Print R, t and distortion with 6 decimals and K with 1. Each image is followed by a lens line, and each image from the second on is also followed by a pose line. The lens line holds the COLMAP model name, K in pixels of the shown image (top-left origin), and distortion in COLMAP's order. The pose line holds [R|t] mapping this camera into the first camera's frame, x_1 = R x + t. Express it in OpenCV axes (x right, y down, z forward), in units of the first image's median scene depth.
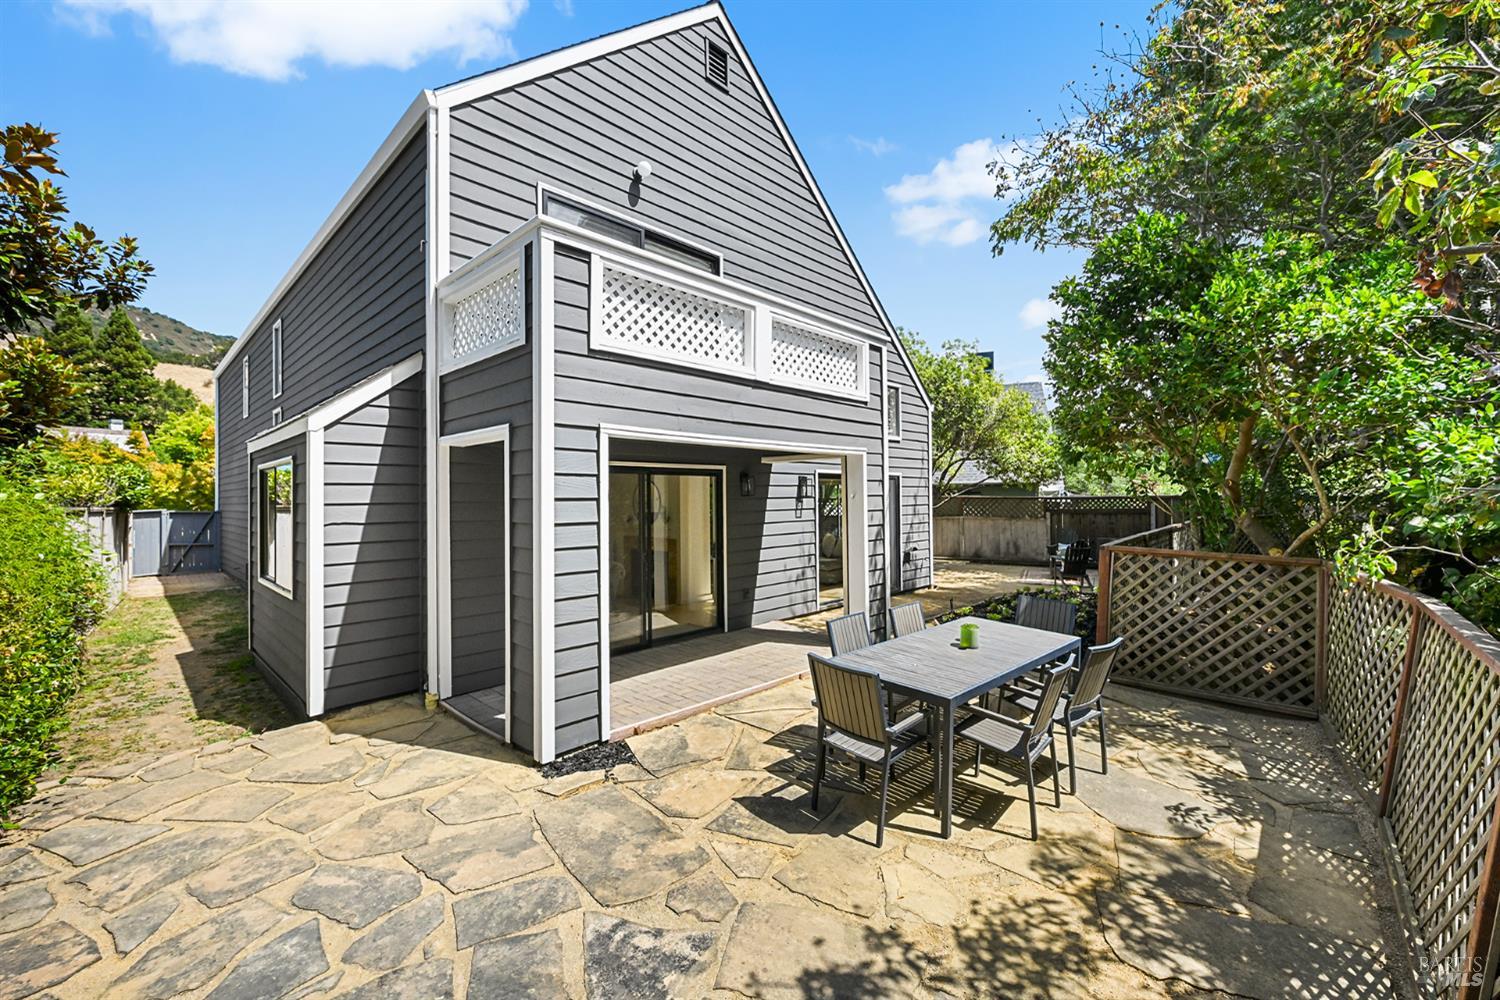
lens RADIAL K [[602.2, 0, 753.1], [0, 602.2, 497.2], [0, 0, 1]] dist [-0.000962, -0.000039]
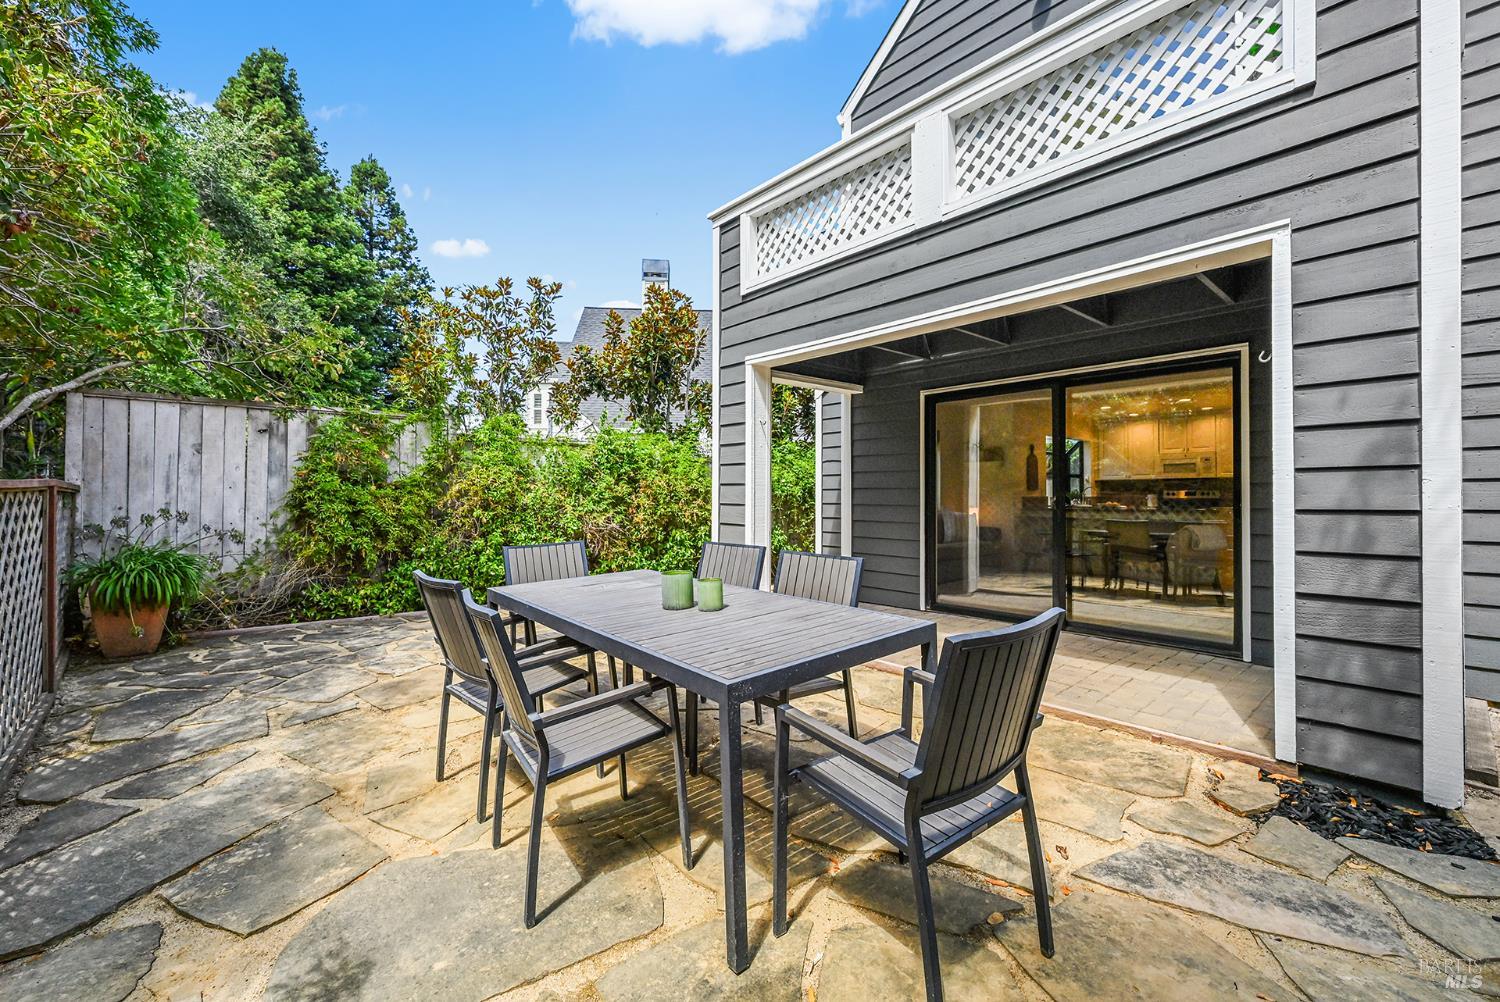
lens RADIAL K [[629.4, 0, 755.4], [0, 629.4, 494.1], [0, 0, 1]] dist [0.002529, 0.000165]
pose [[-0.084696, 0.004821, -0.996395, 0.964857], [0.003083, 0.999985, 0.004576, 0.137537], [0.996402, -0.002684, -0.084709, 1.132512]]
